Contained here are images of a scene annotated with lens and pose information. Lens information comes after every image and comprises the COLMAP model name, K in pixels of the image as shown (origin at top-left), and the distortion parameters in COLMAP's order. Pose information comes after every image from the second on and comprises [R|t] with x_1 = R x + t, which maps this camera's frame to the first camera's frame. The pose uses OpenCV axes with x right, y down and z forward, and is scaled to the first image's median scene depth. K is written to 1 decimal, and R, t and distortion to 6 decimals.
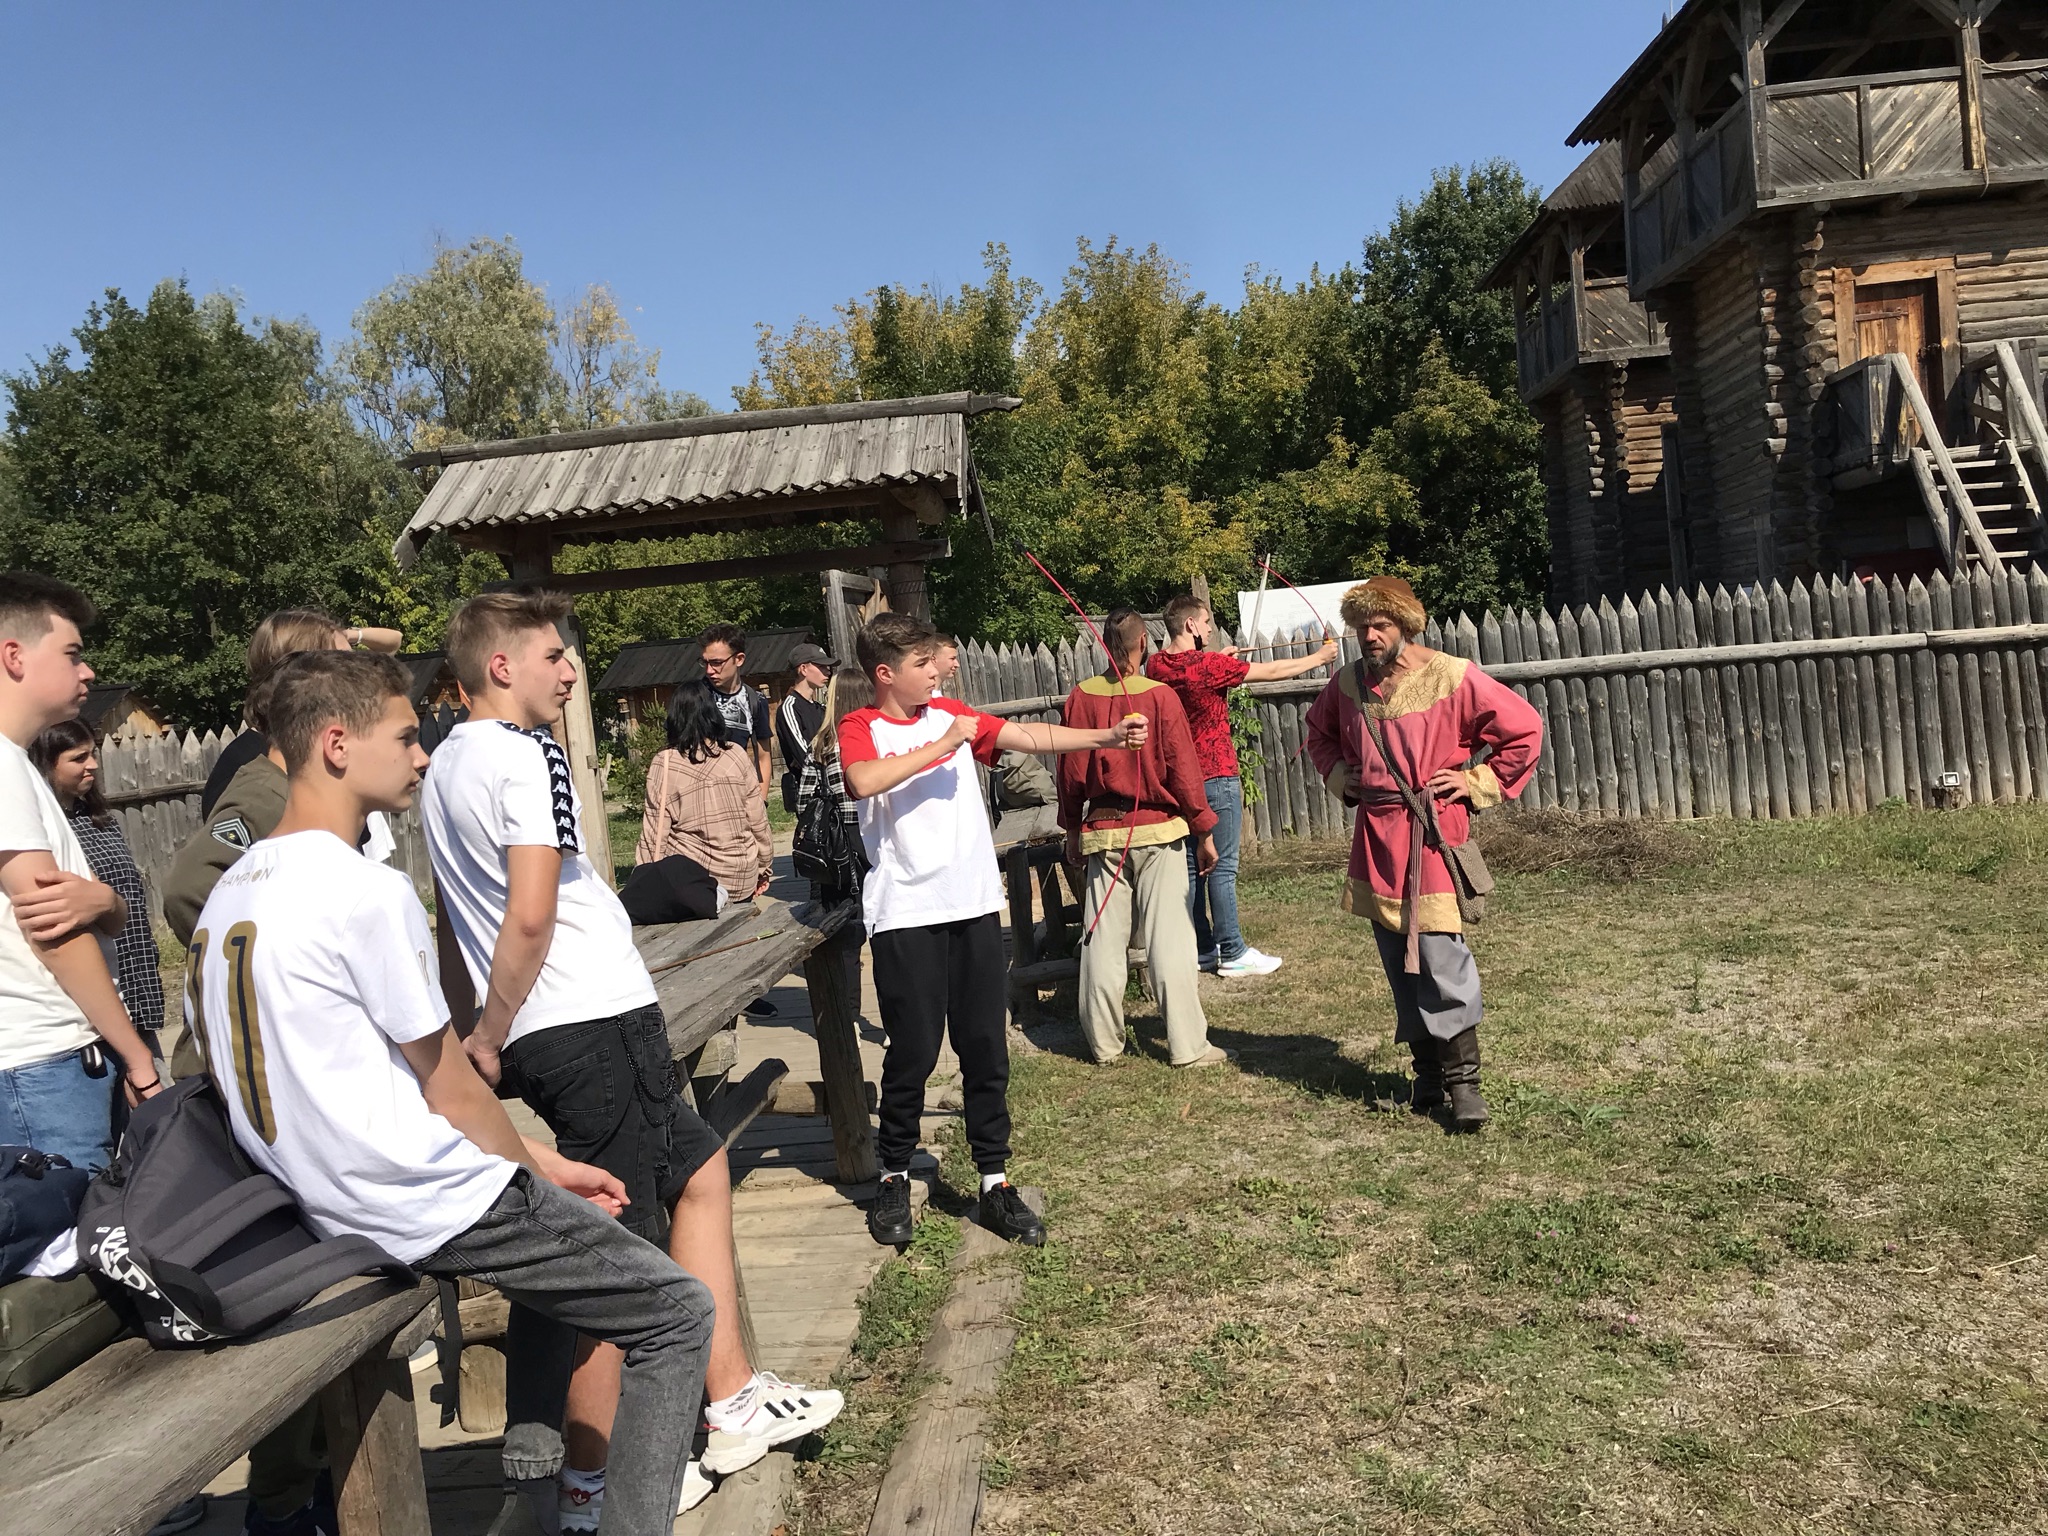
lens RADIAL K [[1694.4, 0, 1017.8], [0, 1694.4, 770.4], [0, 0, 1]] dist [-0.015411, -0.009115]
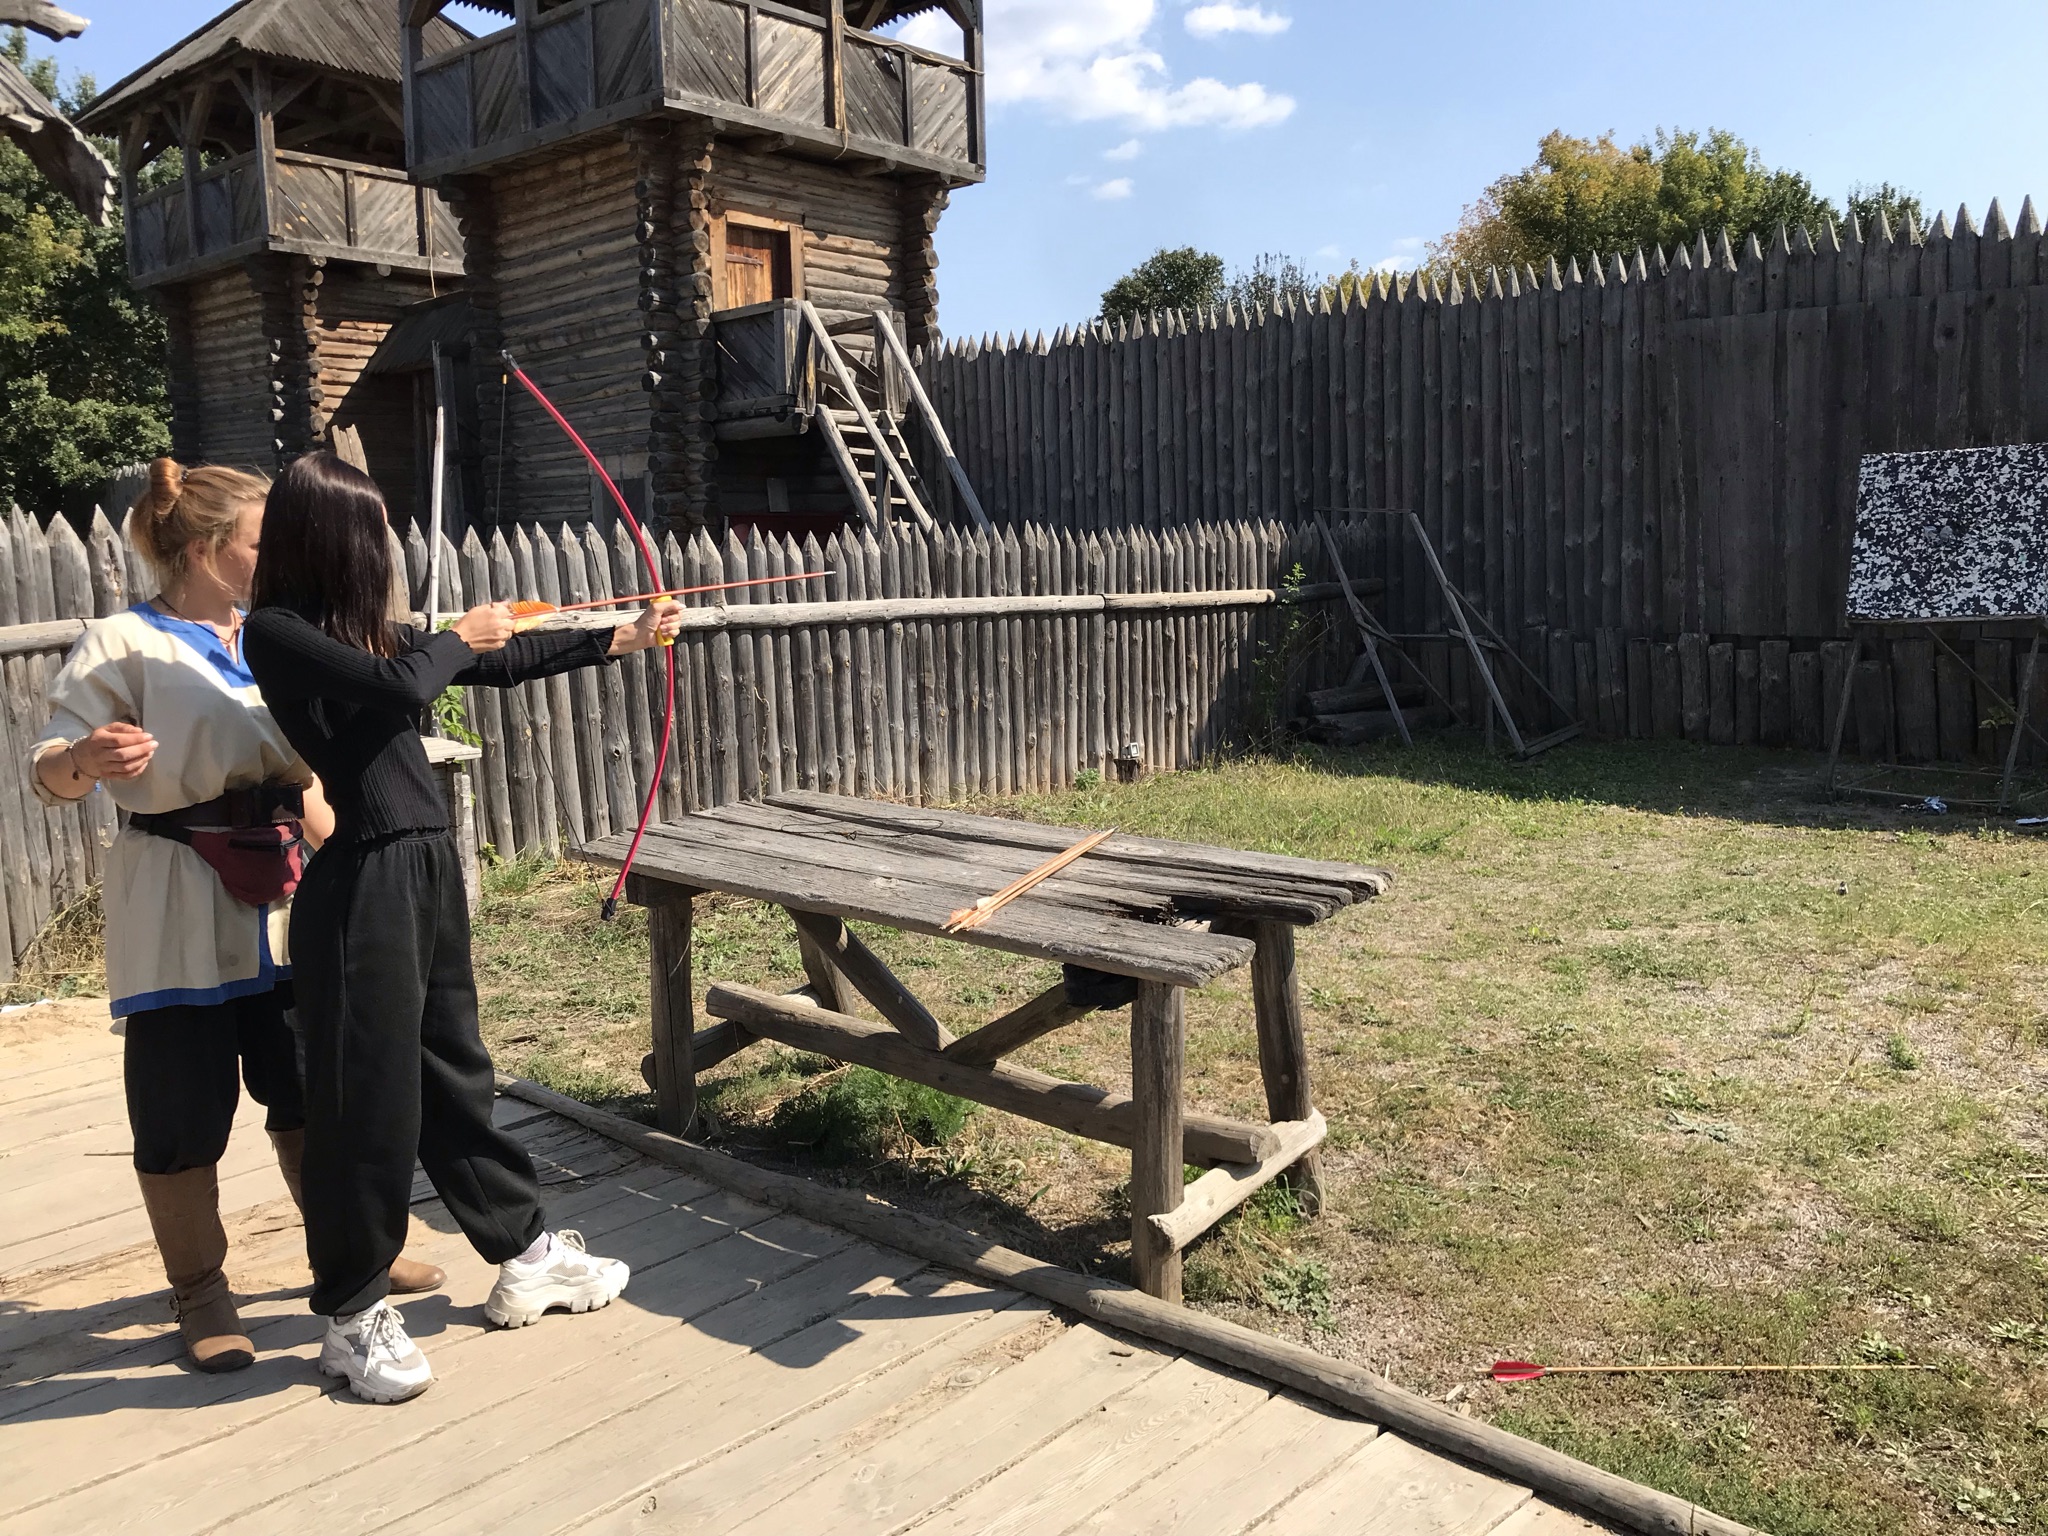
lens RADIAL K [[1694.4, 0, 1028.3], [0, 1694.4, 769.2], [0, 0, 1]] dist [-0.015411, -0.009115]
pose [[0.577910, -0.025078, 0.815715, -0.251176], [0.014710, 0.999685, 0.020313, -0.004468], [-0.815968, 0.000260, 0.578097, 0.473397]]
